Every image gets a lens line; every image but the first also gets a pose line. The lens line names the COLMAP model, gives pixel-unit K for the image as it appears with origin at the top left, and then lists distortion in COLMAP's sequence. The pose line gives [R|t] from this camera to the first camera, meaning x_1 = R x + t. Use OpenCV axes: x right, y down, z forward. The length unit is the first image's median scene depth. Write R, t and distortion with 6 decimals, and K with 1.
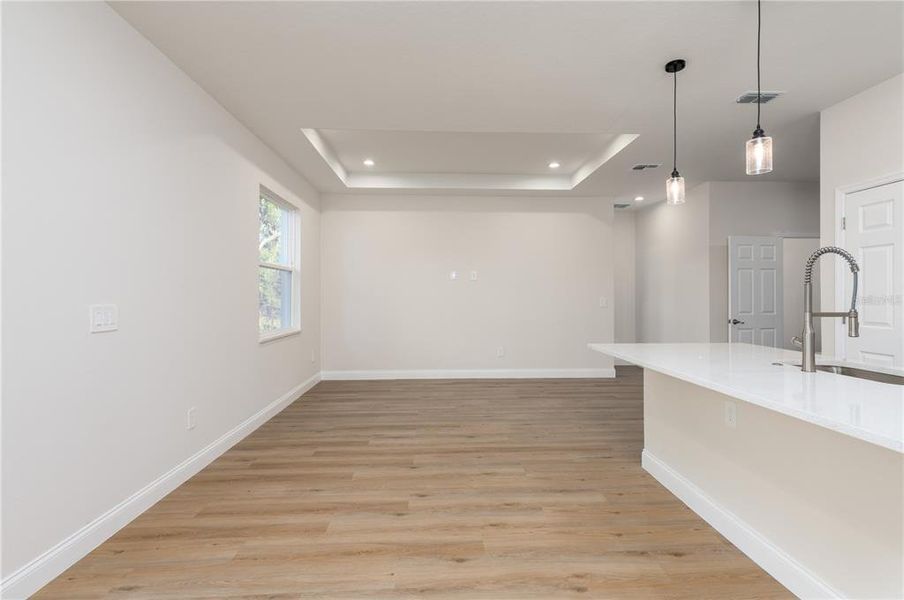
lens RADIAL K [[428.2, 0, 455.4], [0, 428.2, 300.1], [0, 0, 1]] dist [0.009236, -0.000124]
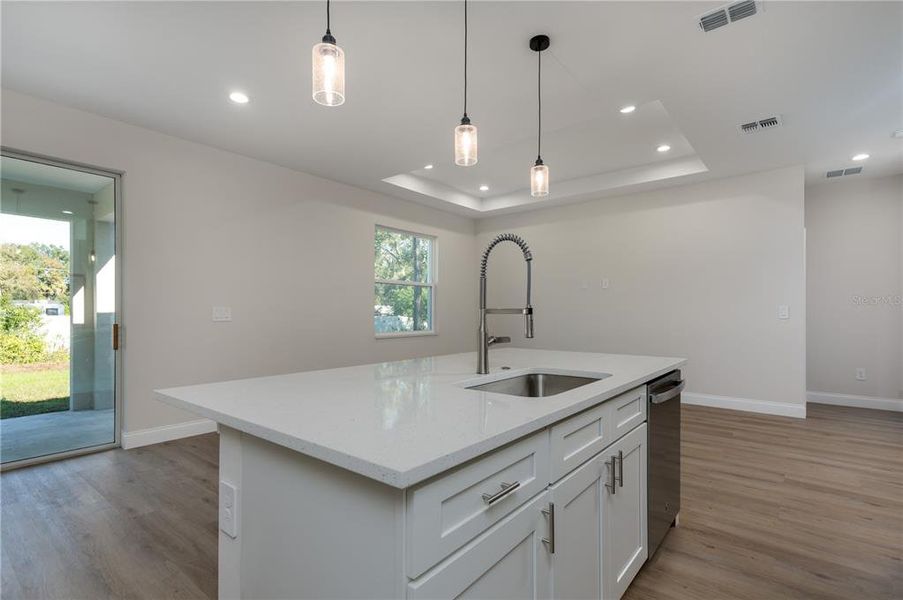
lens RADIAL K [[427.7, 0, 457.1], [0, 427.7, 305.1], [0, 0, 1]] dist [0.009236, -0.000124]
pose [[0.754855, -0.010713, -0.655805, 0.871772], [-0.004784, 0.999750, -0.021838, 0.026117], [0.655875, 0.019621, 0.754615, 0.179953]]
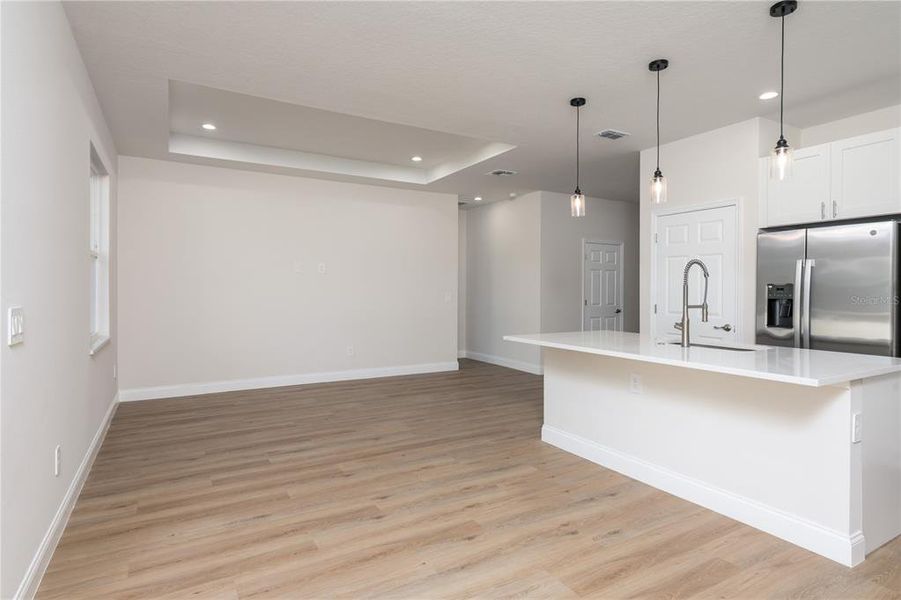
lens RADIAL K [[479.3, 0, 447.2], [0, 479.3, 297.6], [0, 0, 1]] dist [0.004274, -0.000167]
pose [[0.889519, -0.005177, 0.456869, -0.381614], [0.001551, 0.999964, 0.008311, -0.006868], [-0.456896, -0.006685, 0.889495, -0.029369]]
